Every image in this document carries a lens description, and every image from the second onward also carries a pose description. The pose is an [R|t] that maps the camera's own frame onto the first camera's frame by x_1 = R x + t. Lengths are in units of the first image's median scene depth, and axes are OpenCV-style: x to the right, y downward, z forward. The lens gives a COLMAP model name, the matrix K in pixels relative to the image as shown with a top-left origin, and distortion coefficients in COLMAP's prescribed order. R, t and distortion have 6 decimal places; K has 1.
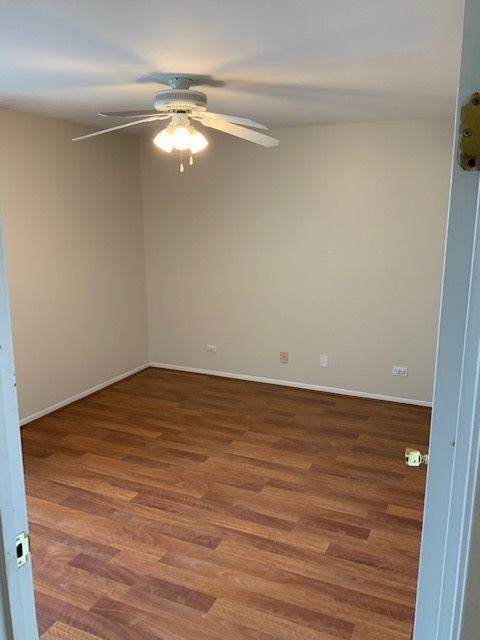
lens RADIAL K [[525.8, 0, 240.0], [0, 525.8, 320.0], [0, 0, 1]] dist [0.065123, -0.128556]
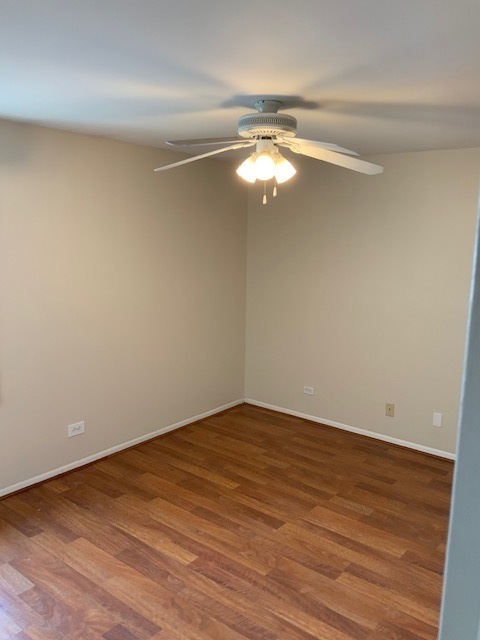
lens RADIAL K [[525.8, 0, 240.0], [0, 525.8, 320.0], [0, 0, 1]] dist [0.065123, -0.128556]
pose [[0.968399, 0.057497, -0.242686, 0.069460], [-0.067140, 0.997242, -0.031645, -0.048639], [0.240198, 0.046938, 0.969589, 0.121509]]
